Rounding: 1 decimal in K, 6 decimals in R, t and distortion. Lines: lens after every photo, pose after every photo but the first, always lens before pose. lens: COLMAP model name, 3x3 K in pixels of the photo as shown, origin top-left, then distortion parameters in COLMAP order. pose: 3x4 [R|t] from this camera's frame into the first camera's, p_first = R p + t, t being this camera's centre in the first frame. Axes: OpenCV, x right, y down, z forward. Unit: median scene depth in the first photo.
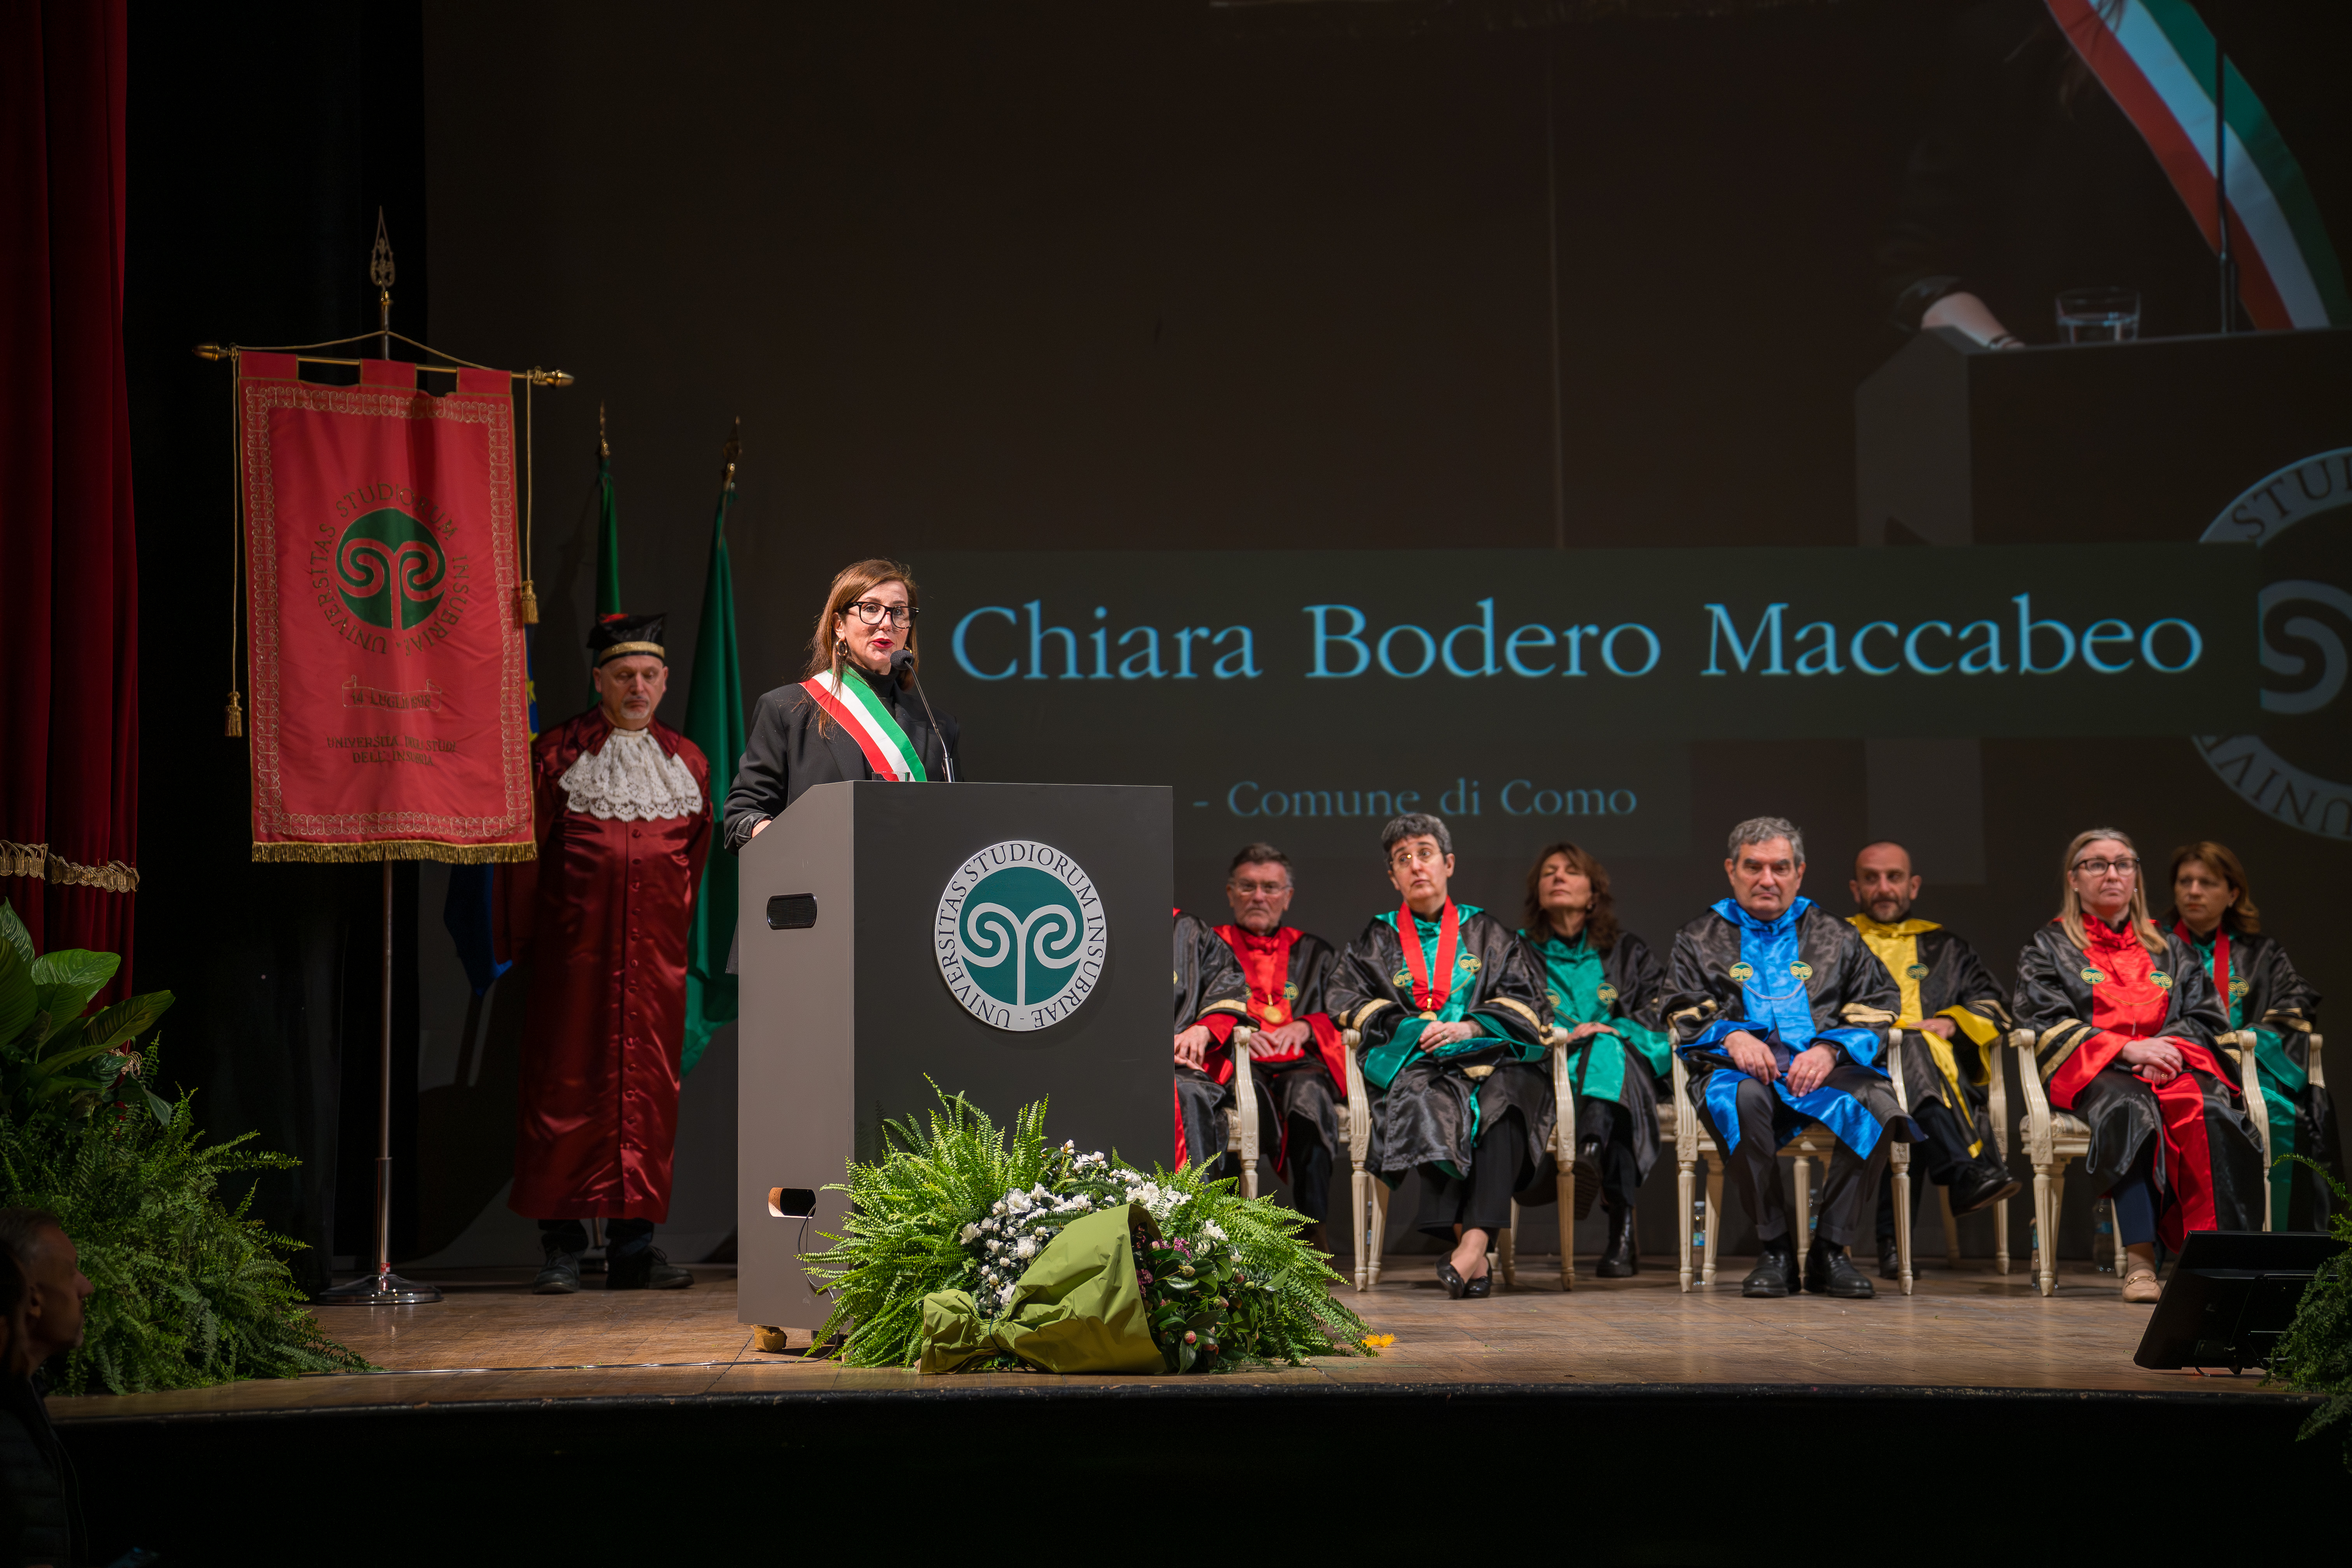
lens RADIAL K [[5238.4, 0, 1160.8], [0, 5238.4, 744.1], [0, 0, 1]] dist [0.699097, 0.000000]
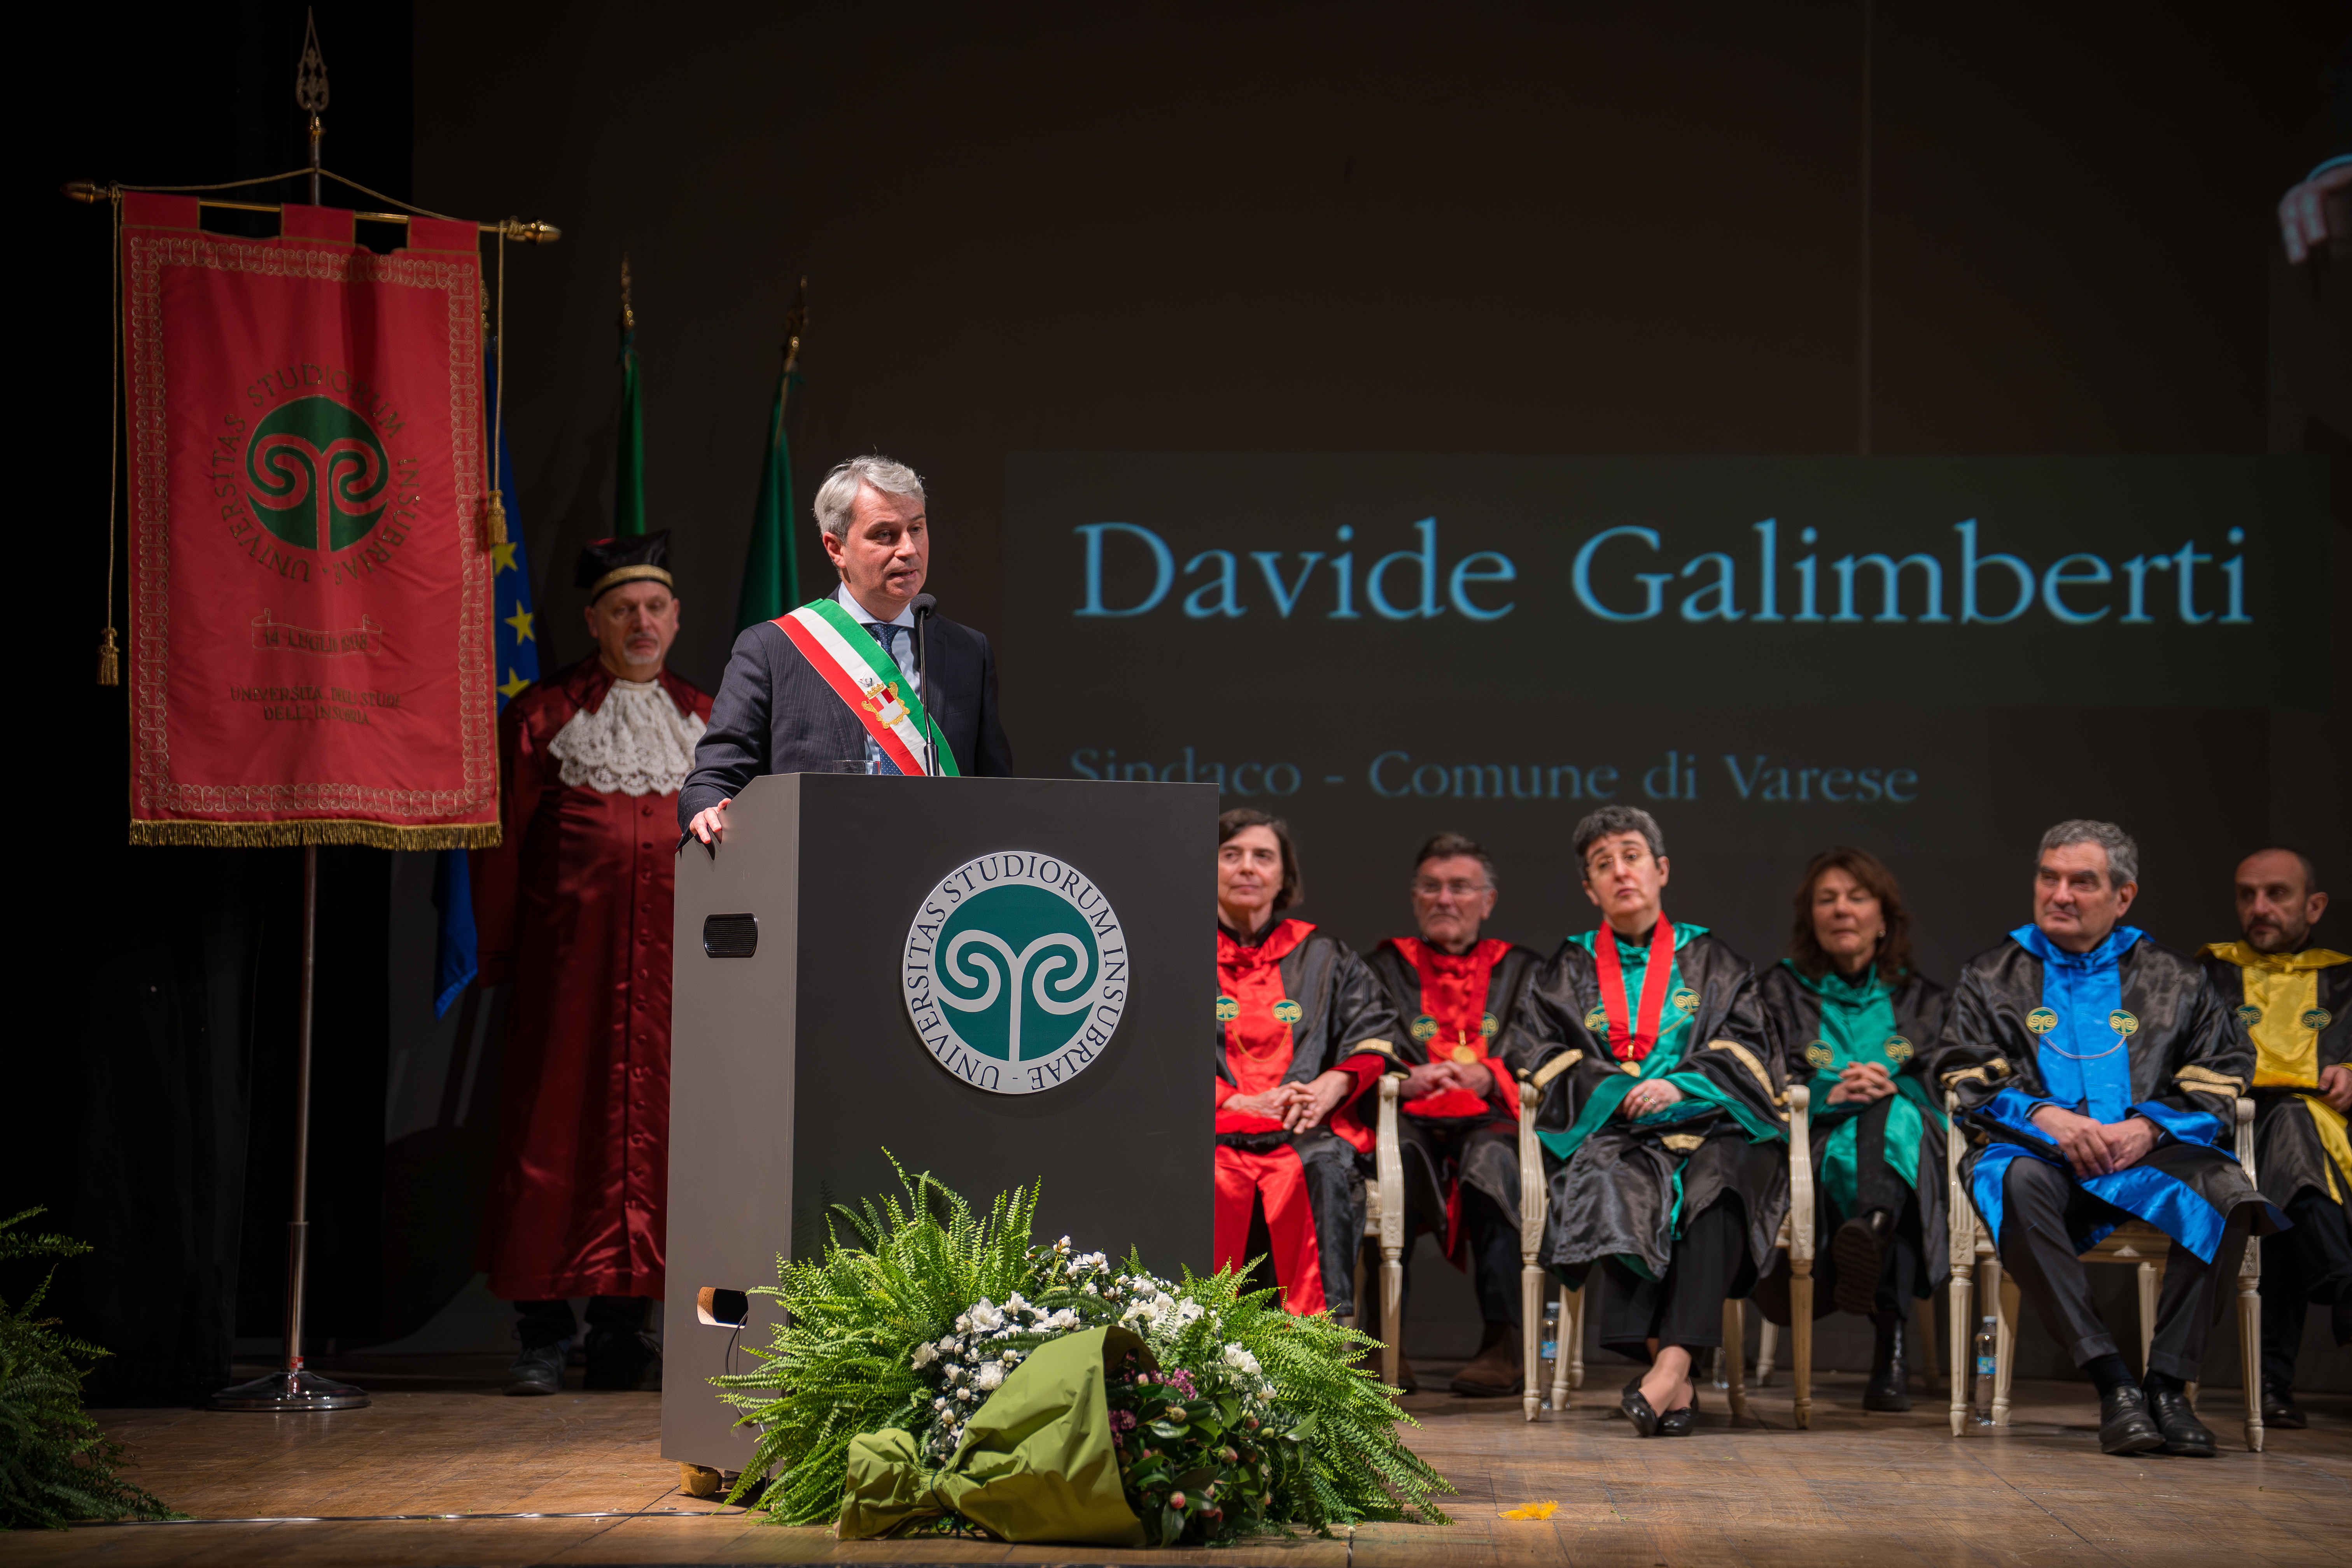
lens RADIAL K [[6713.1, 0, 1197.0], [0, 6713.1, 731.5], [0, 0, 1]] dist [1.256199, 0.000000]
pose [[0.997261, 0.016158, -0.072179, 0.065467], [-0.015056, 0.999762, 0.015781, -0.014309], [0.072417, -0.014651, 0.997267, -0.002914]]
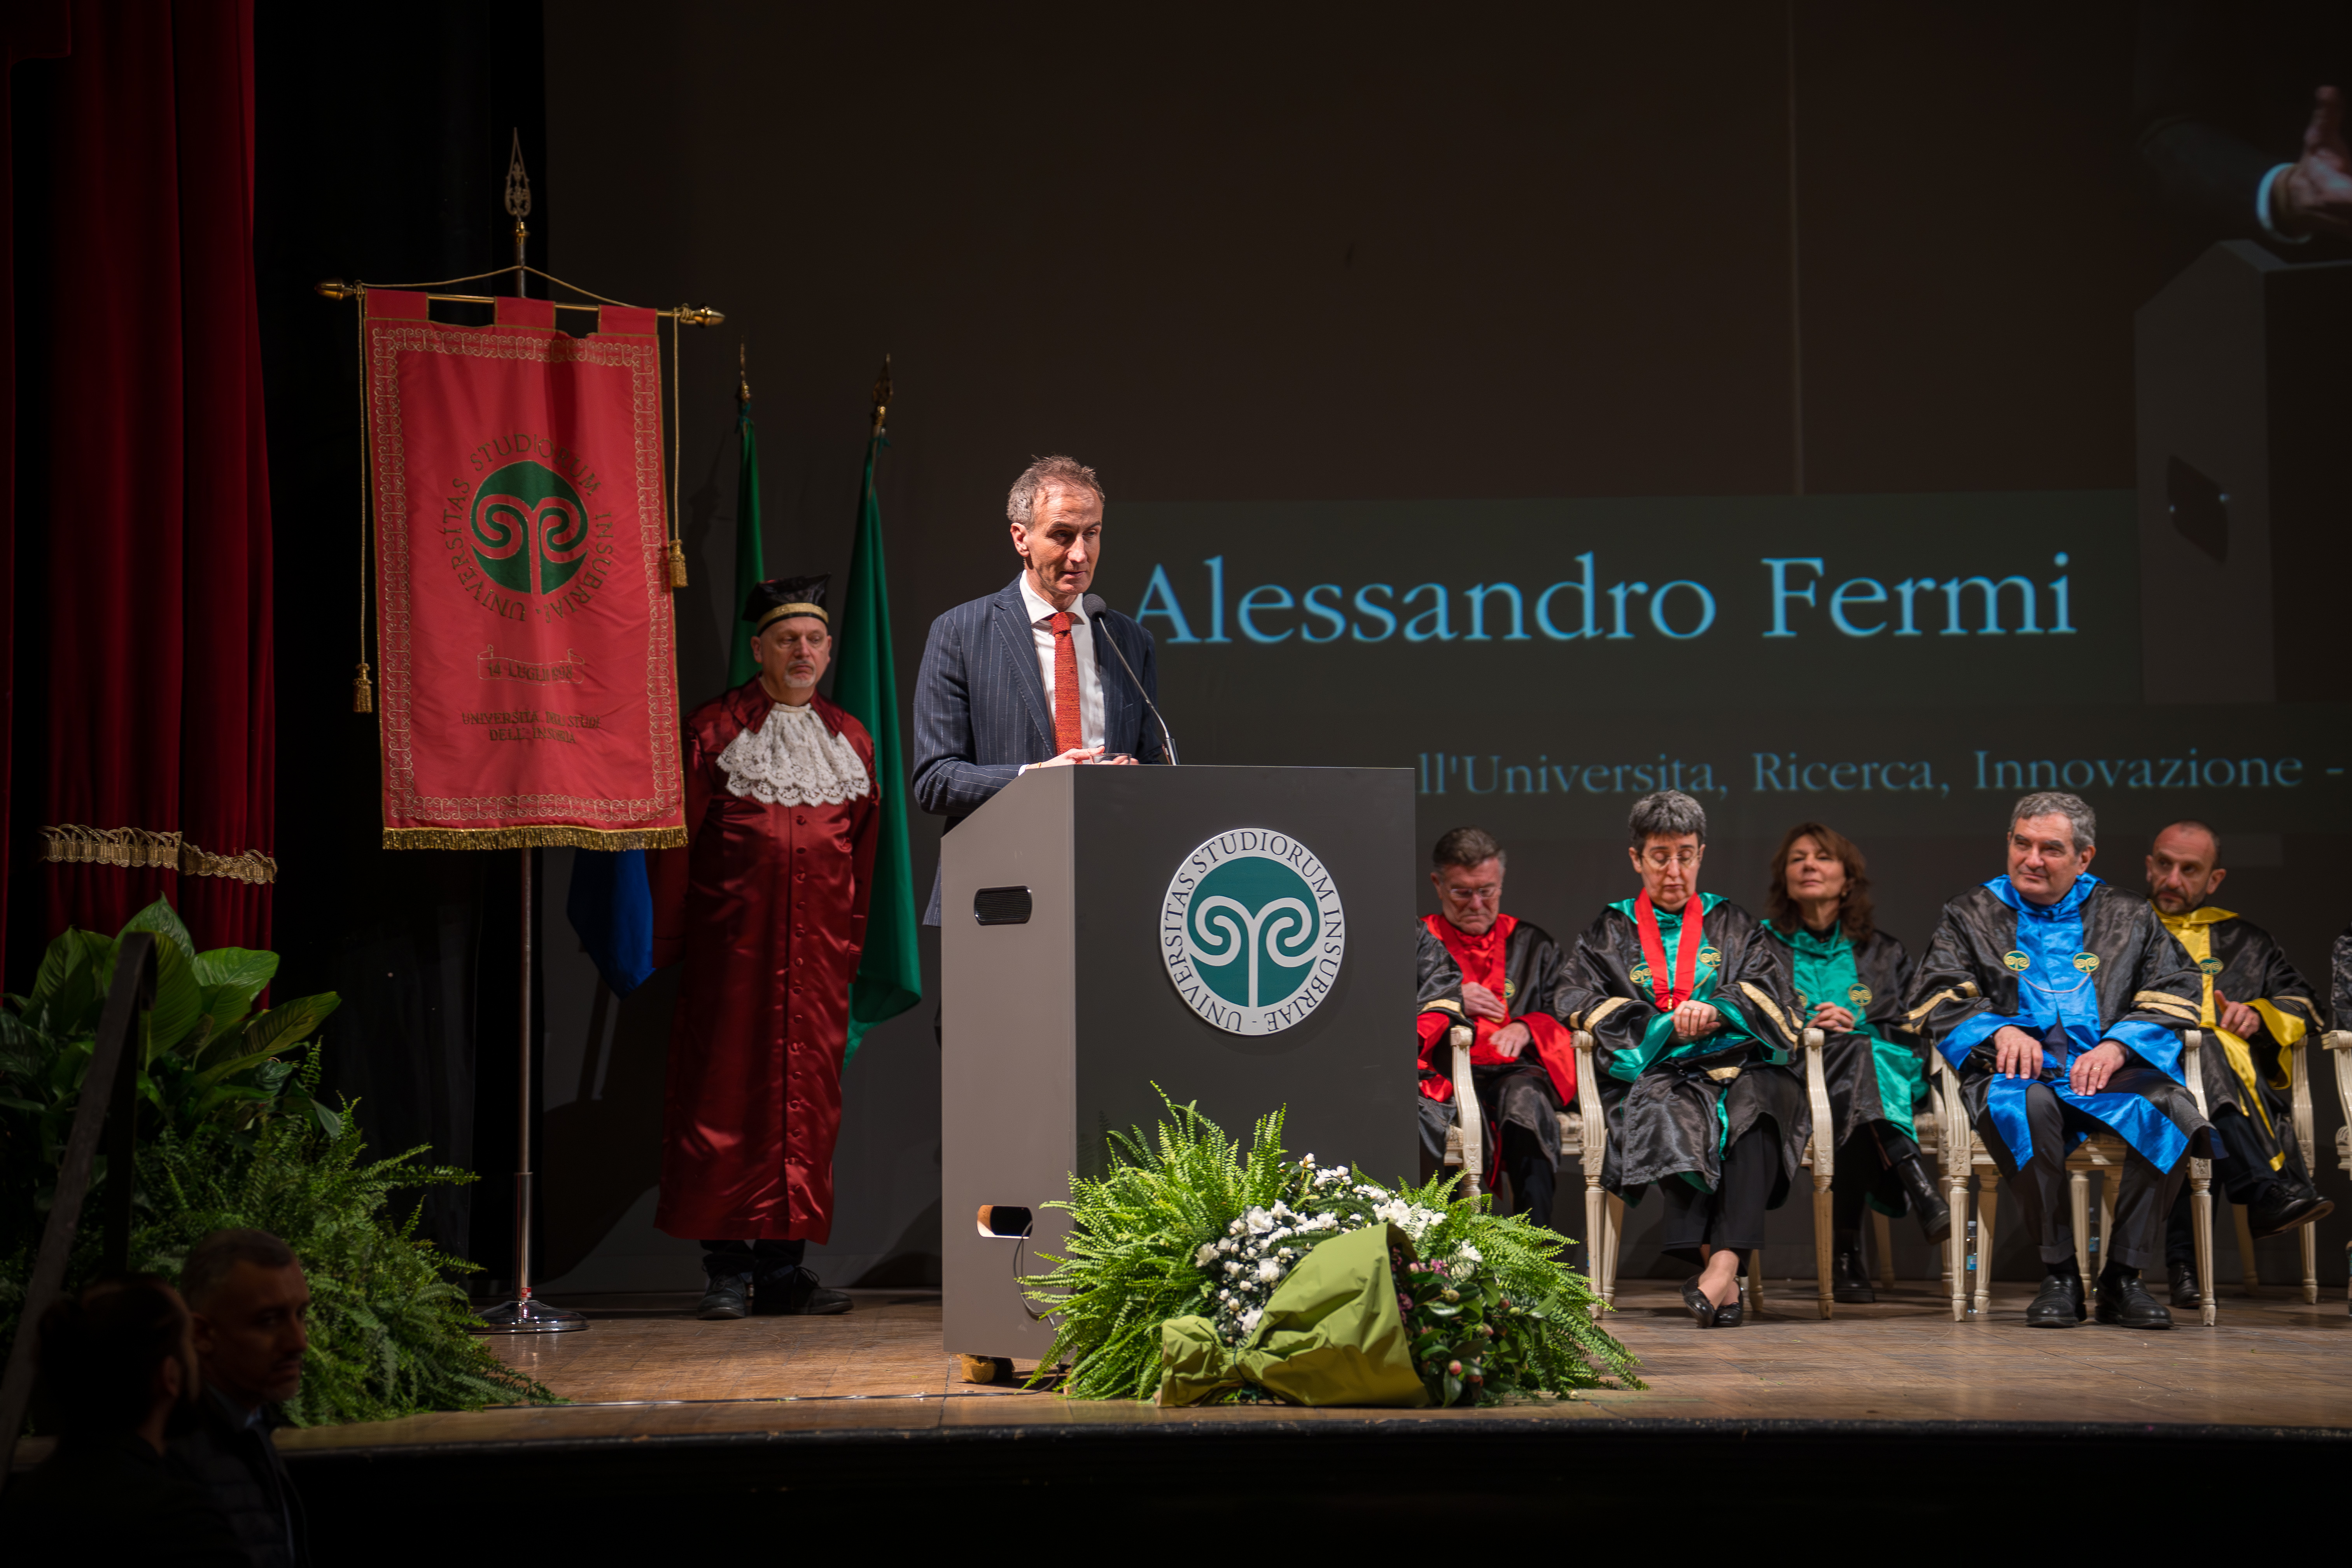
lens RADIAL K [[6041.2, 0, 1207.6], [0, 6041.2, 742.7], [0, 0, 1]] dist [0.917381, 0.000000]
pose [[0.999990, -0.002964, -0.003372, -0.027818], [0.002992, 0.999961, 0.008279, -0.004898], [0.003347, -0.008289, 0.999960, -0.054752]]
